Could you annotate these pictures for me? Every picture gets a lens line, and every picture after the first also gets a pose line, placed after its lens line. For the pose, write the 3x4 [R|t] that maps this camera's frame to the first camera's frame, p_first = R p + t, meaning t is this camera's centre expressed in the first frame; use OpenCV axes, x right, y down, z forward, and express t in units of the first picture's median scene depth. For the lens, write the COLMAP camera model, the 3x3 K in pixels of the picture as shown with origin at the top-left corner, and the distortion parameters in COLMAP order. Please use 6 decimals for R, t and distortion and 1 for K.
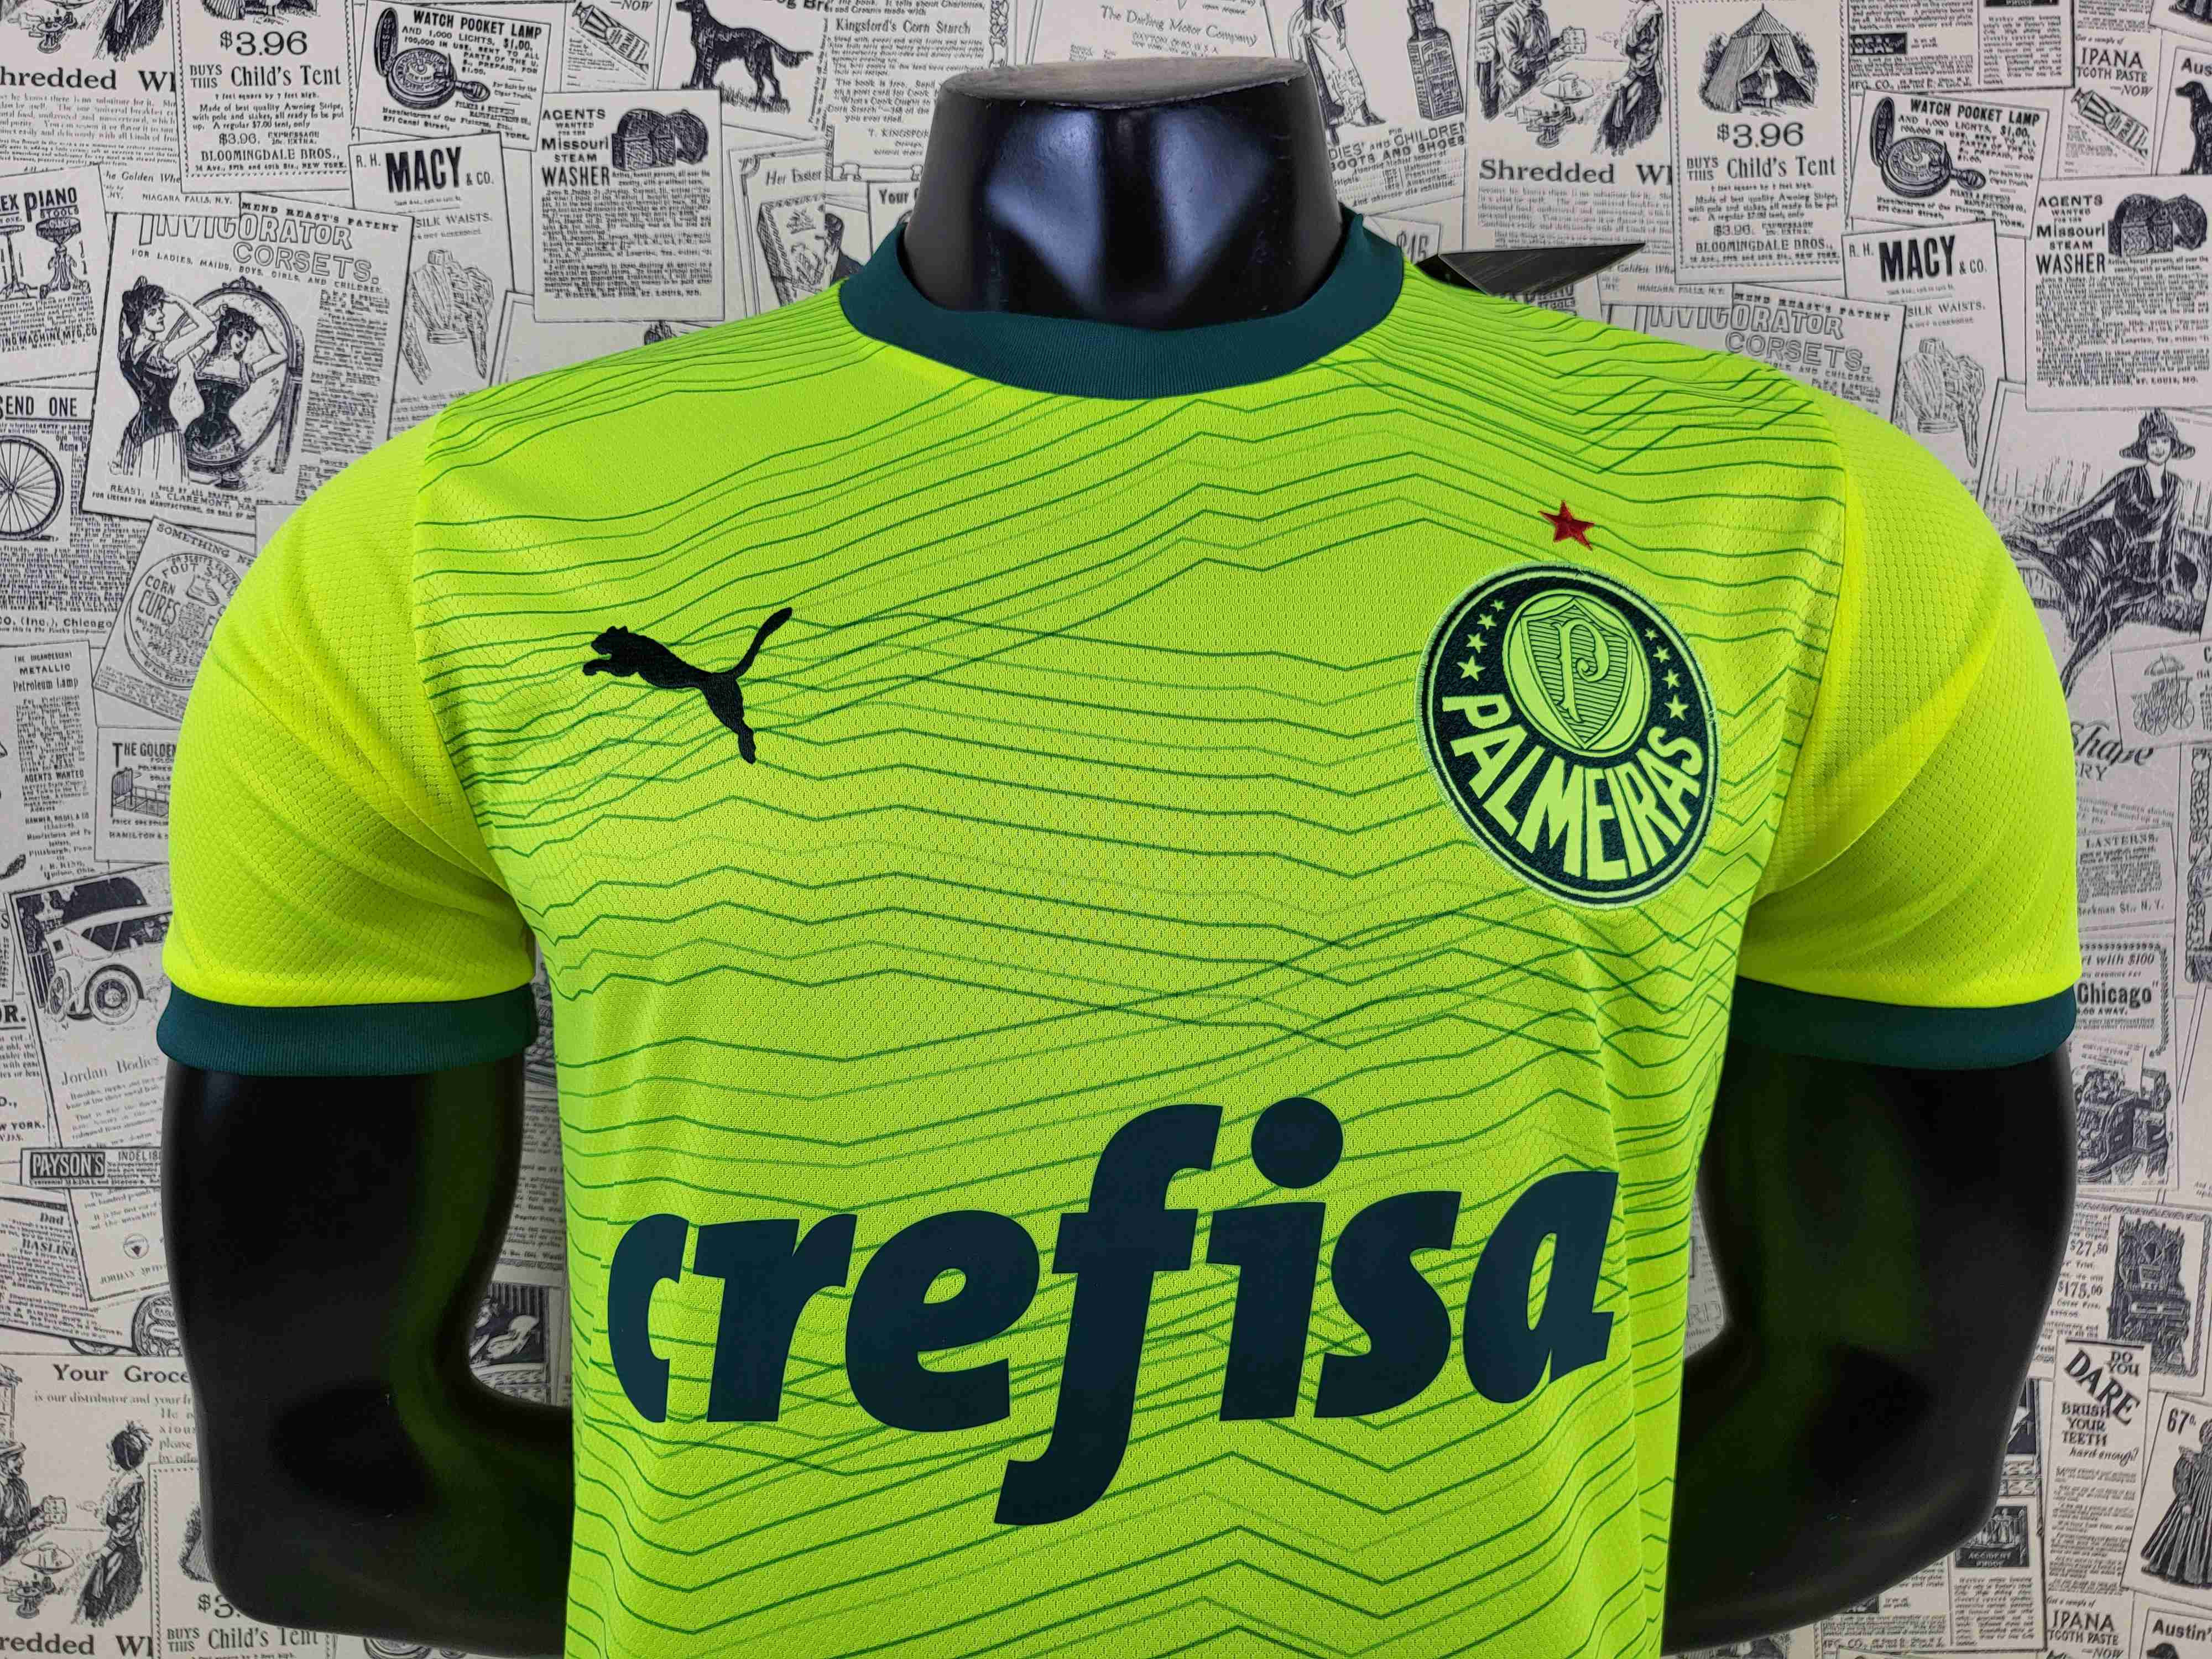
lens RADIAL K [[1894.6, 0, 1089.5], [0, 1894.6, 839.8], [0, 0, 1]] dist [-0.007031, 0.070166]
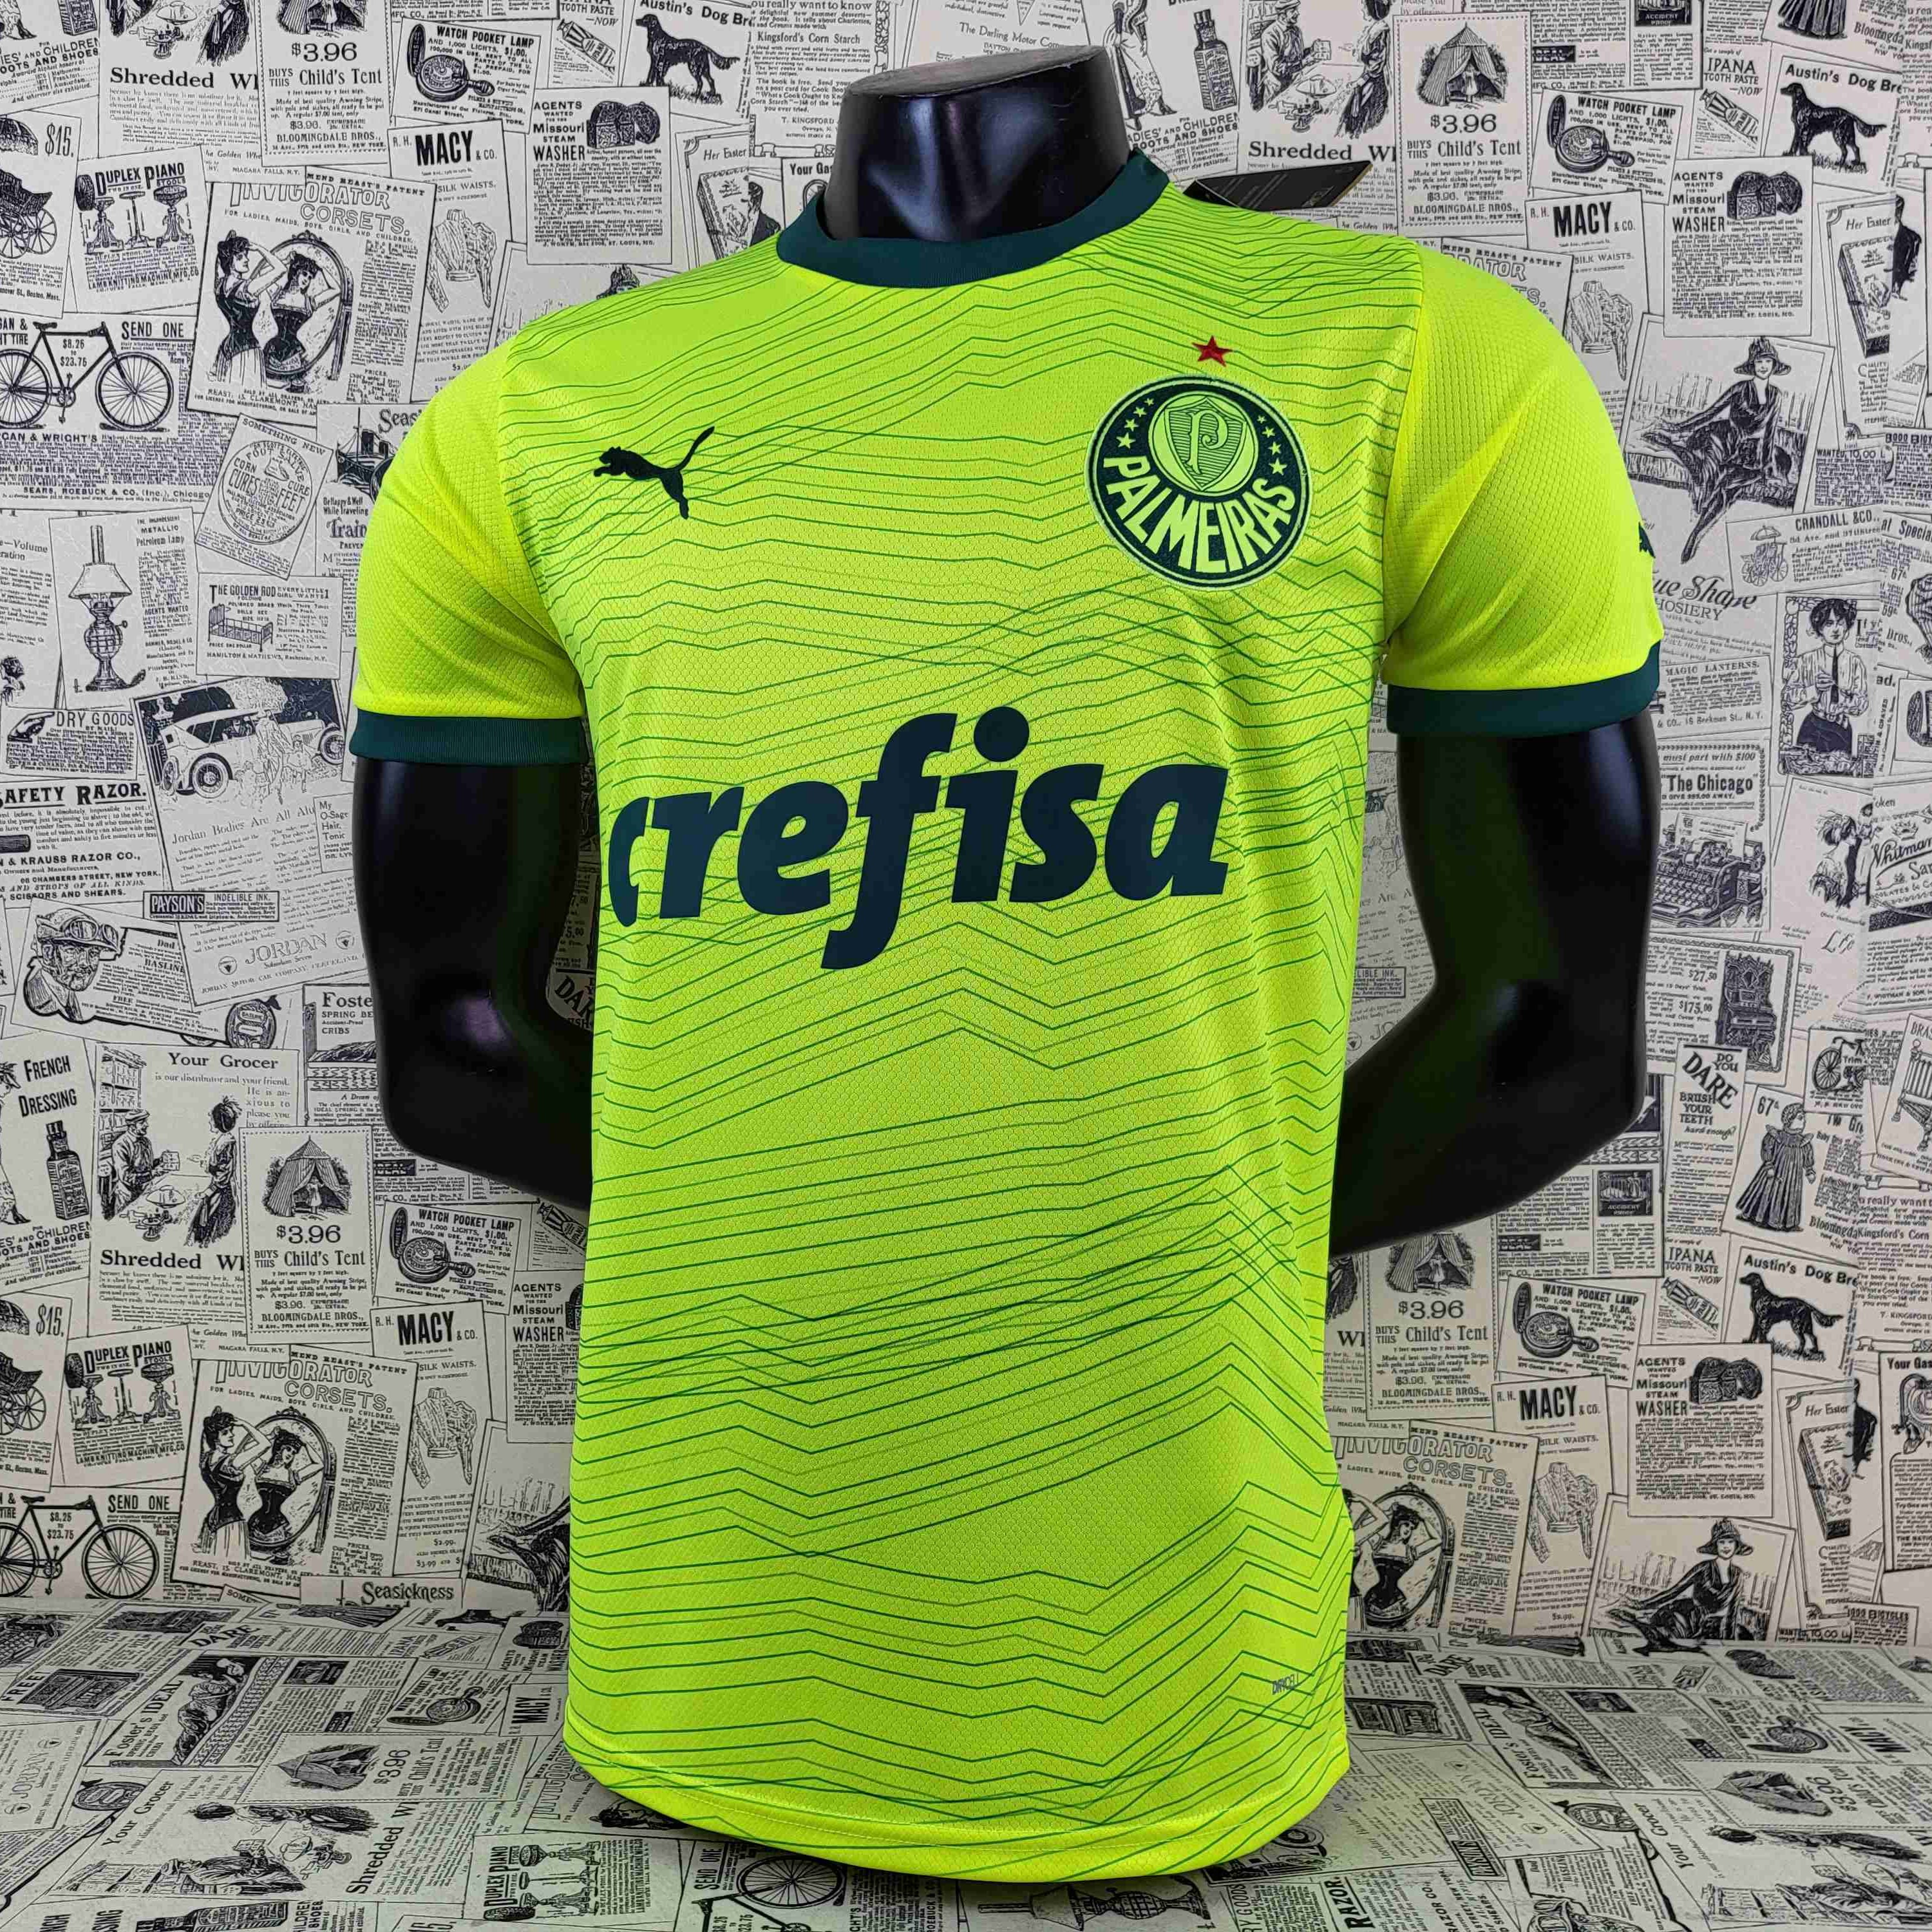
lens RADIAL K [[2218.2, 0, 929.7], [0, 2218.2, 971.4], [0, 0, 1]] dist [-0.039609, 0.163828]
pose [[0.999934, 0.005849, -0.009842, 0.004025], [-0.005631, 0.999740, 0.022079, 0.180996], [0.009969, -0.022022, 0.999708, -0.541250]]
